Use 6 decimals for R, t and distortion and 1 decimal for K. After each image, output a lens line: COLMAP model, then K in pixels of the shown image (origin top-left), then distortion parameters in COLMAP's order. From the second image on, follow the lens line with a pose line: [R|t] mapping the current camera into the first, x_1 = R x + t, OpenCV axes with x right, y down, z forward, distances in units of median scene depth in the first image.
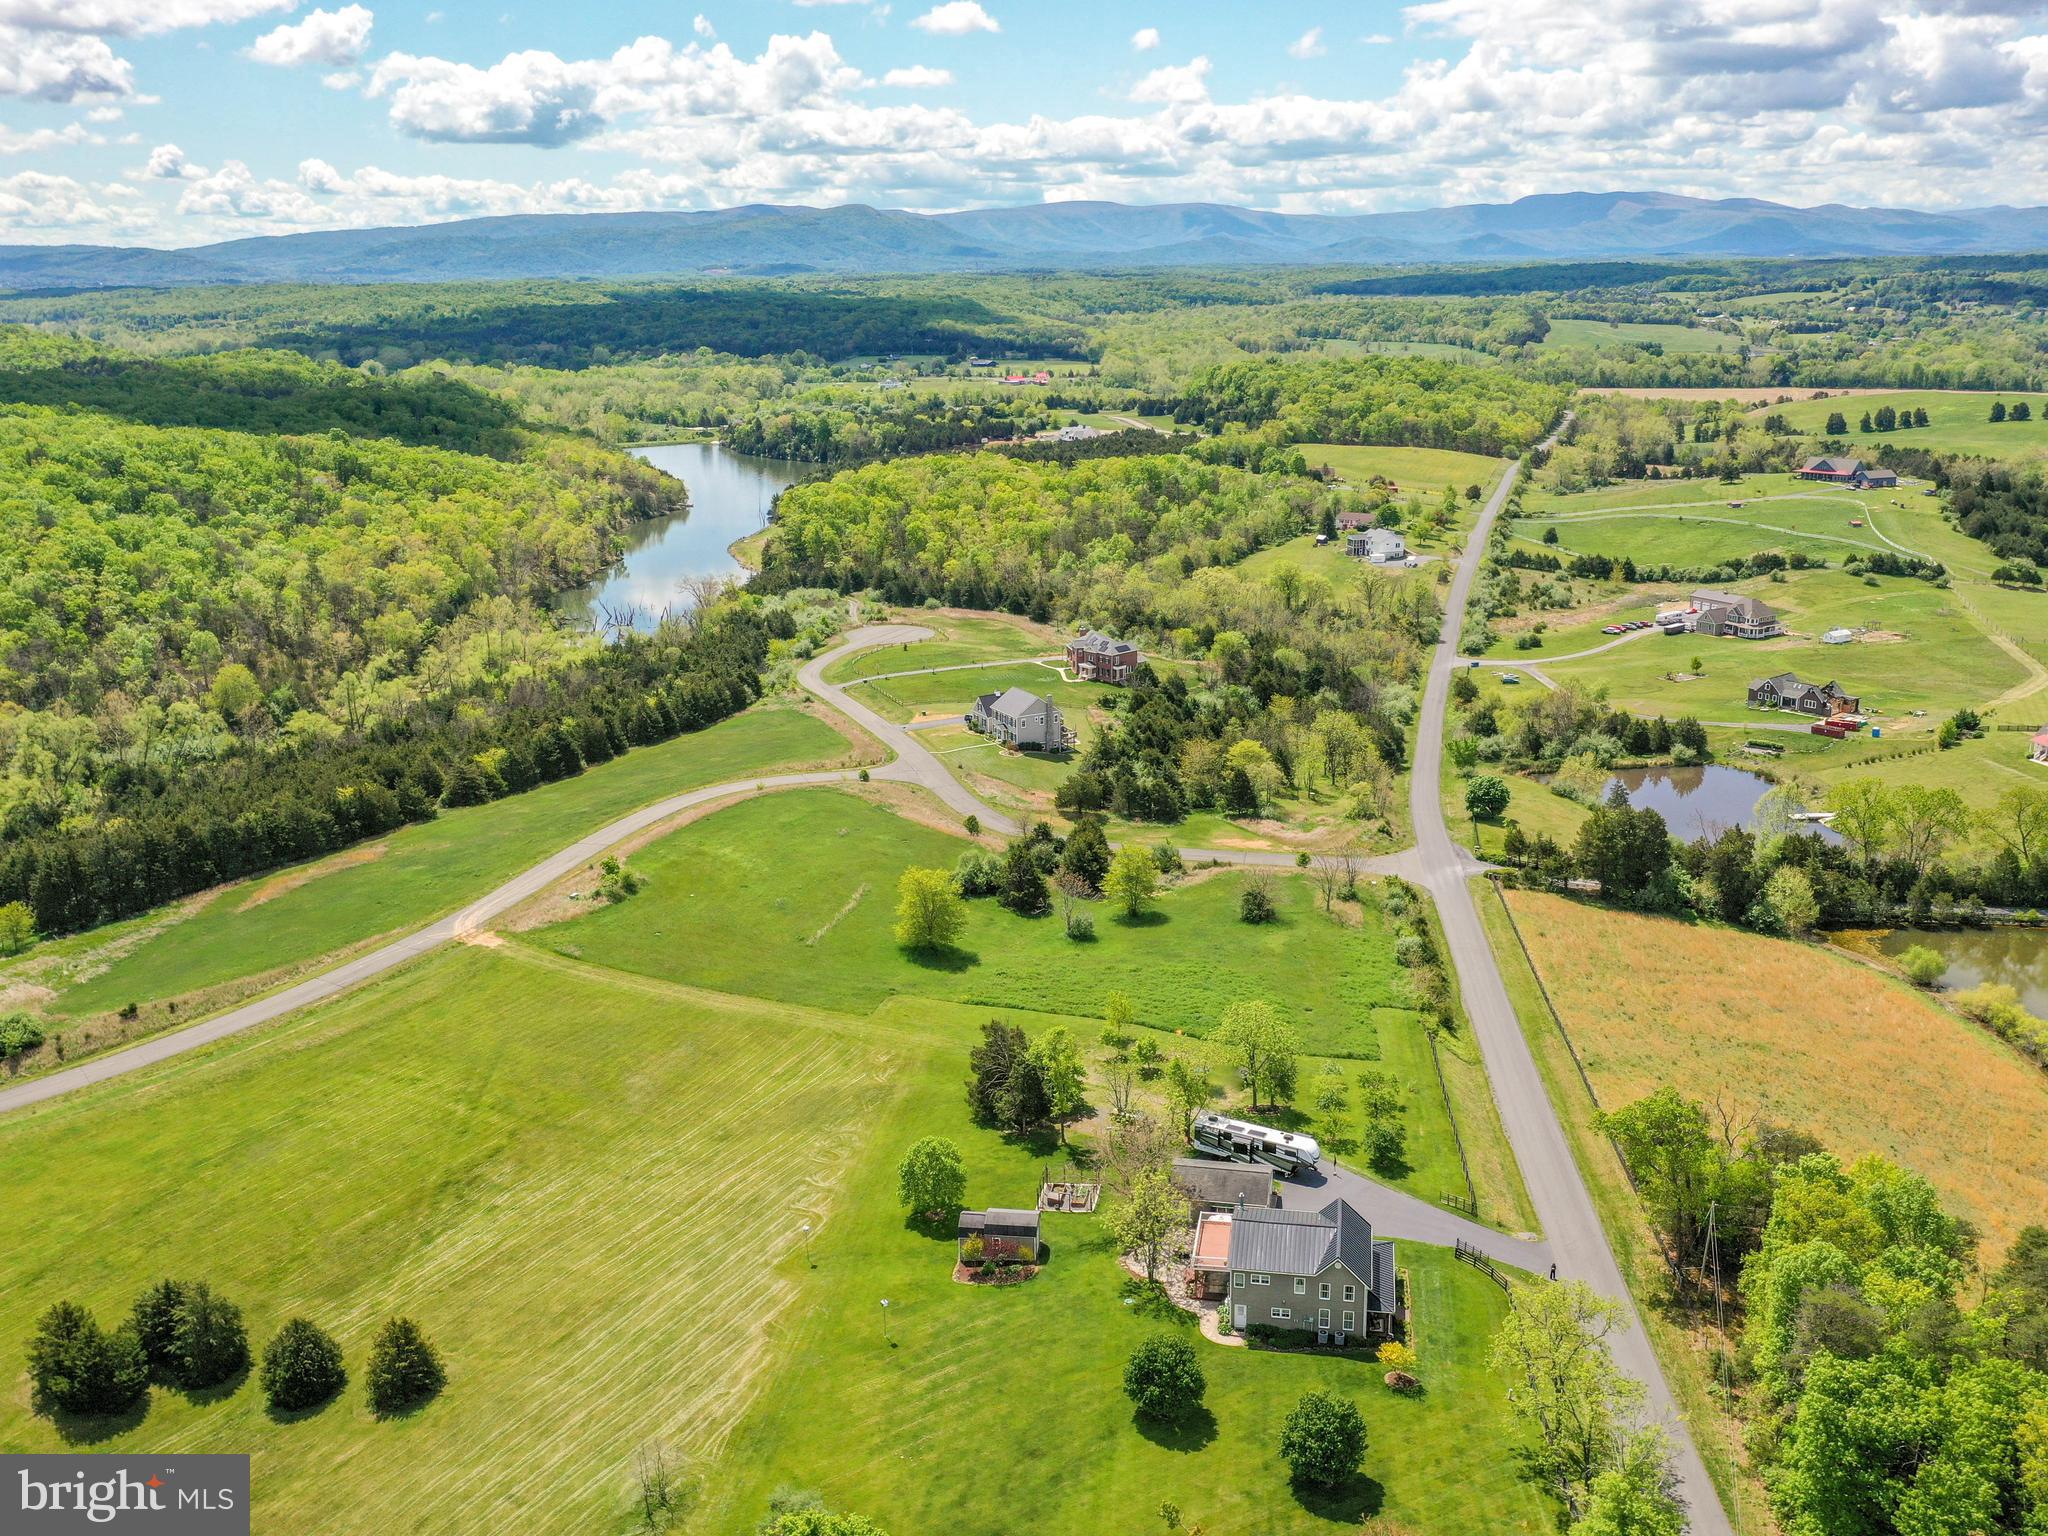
lens RADIAL K [[1658.3, 0, 1024.0], [0, 1658.3, 768.0], [0, 0, 1]] dist [-0.005625, -0.003225]
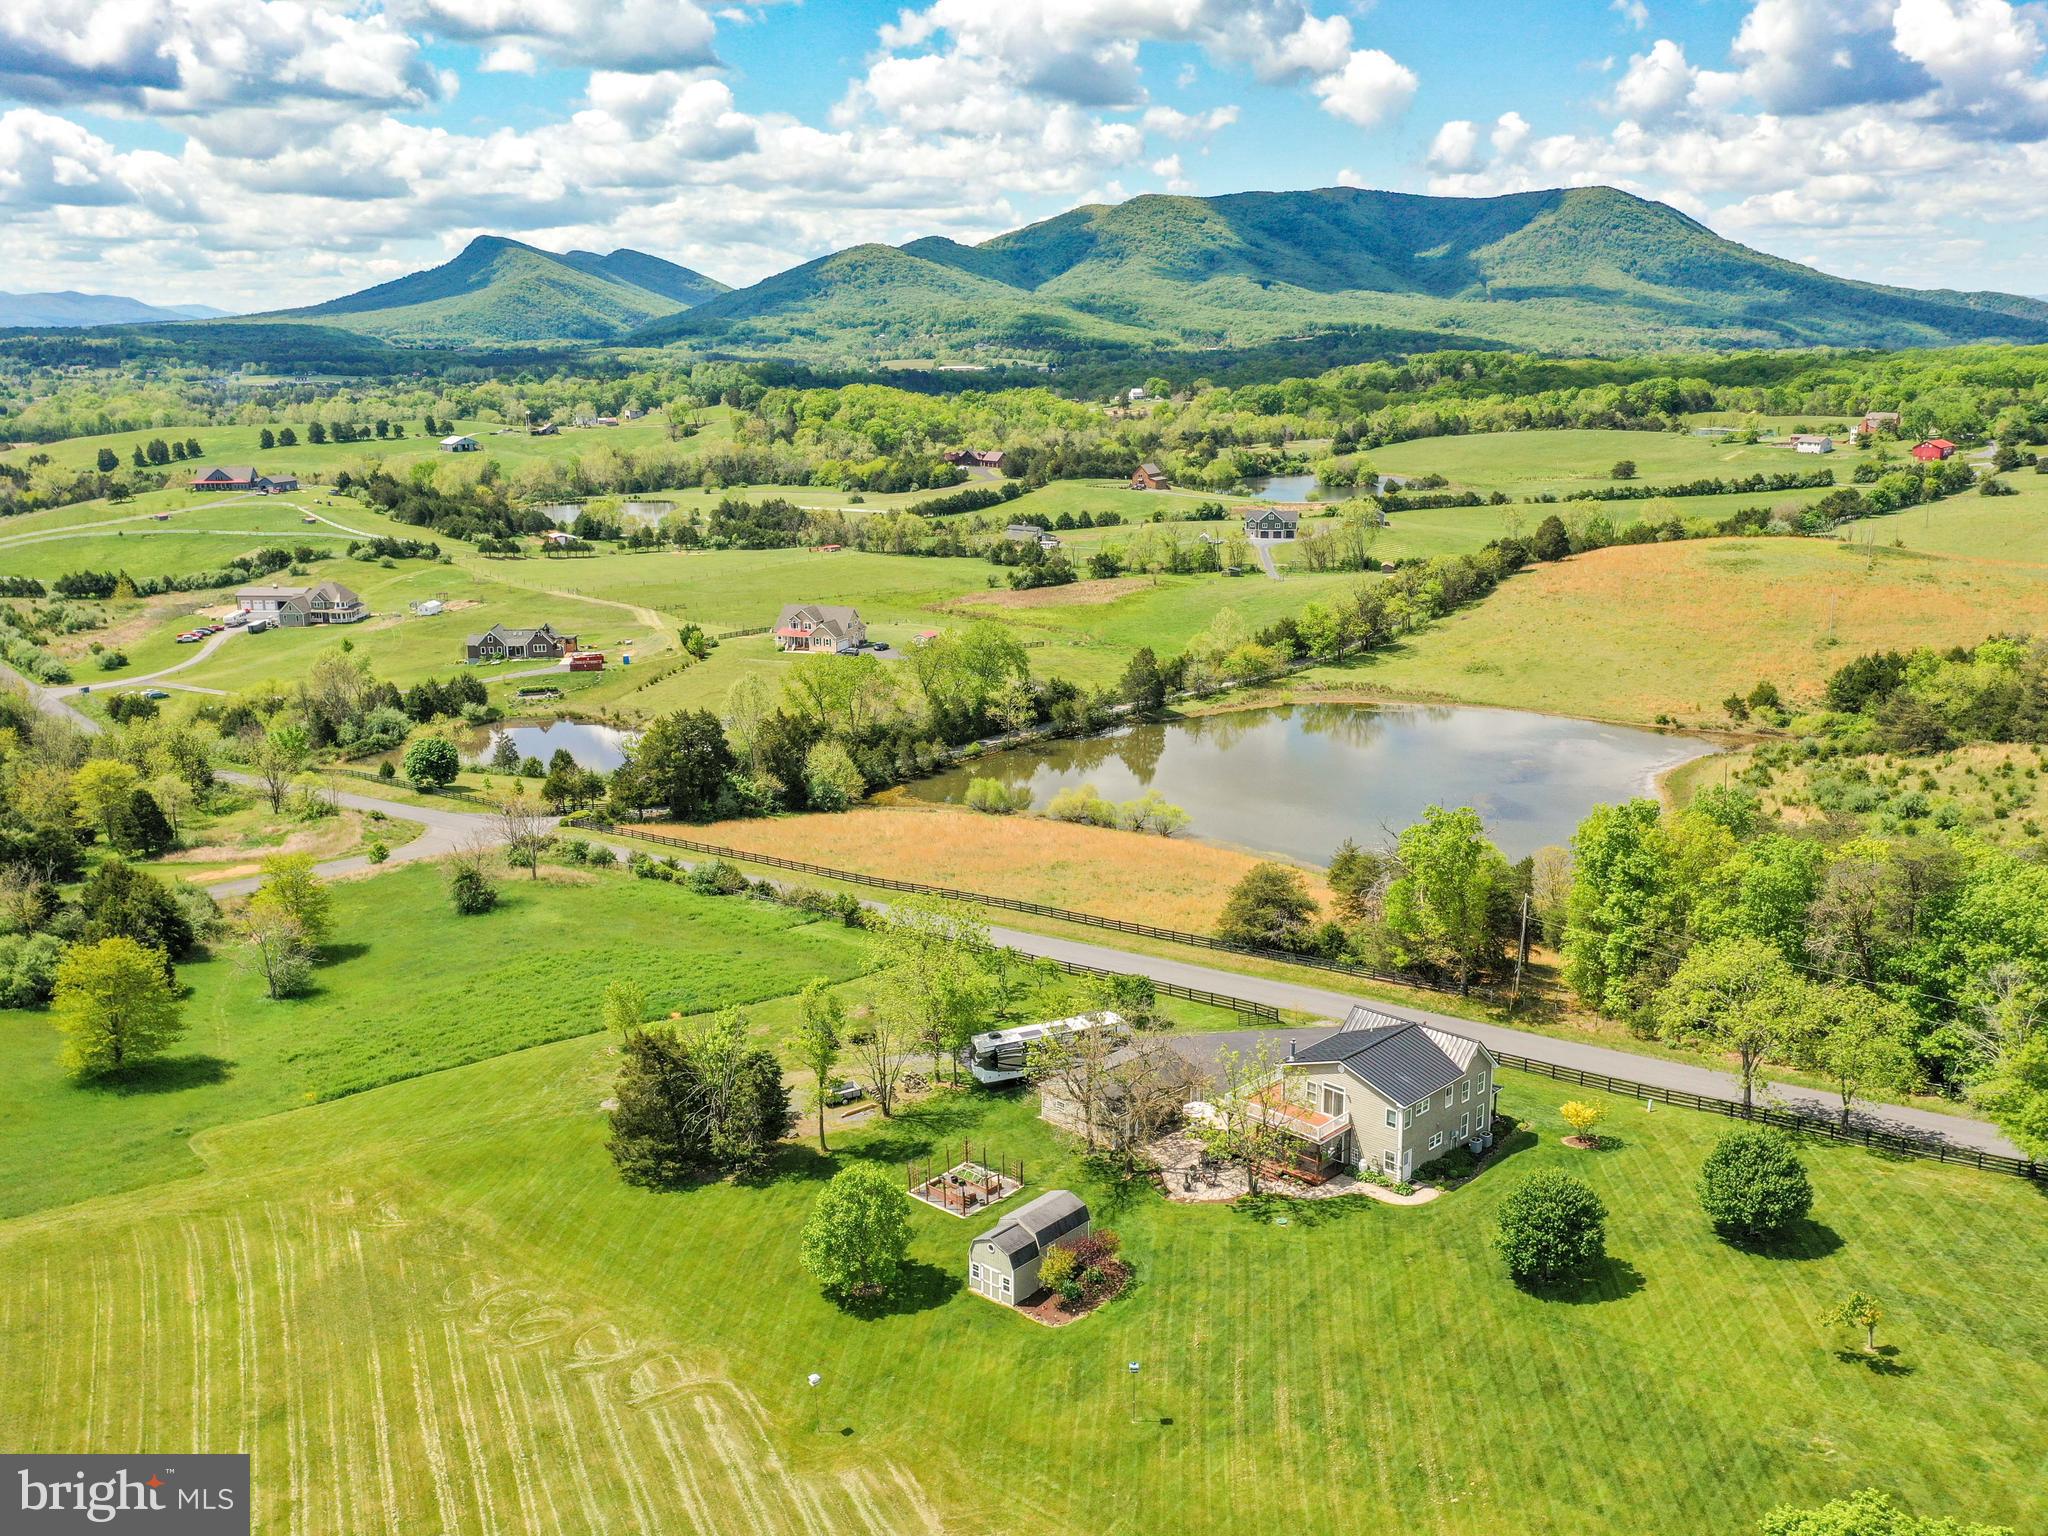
lens RADIAL K [[1729.1, 0, 1024.0], [0, 1729.1, 768.0], [0, 0, 1]] dist [0.007333, 0.003827]
pose [[0.602342, -0.199716, 0.772850, -0.146405], [0.220016, 0.972230, 0.079763, 0.010670], [-0.767318, 0.121995, 0.629556, 0.152694]]
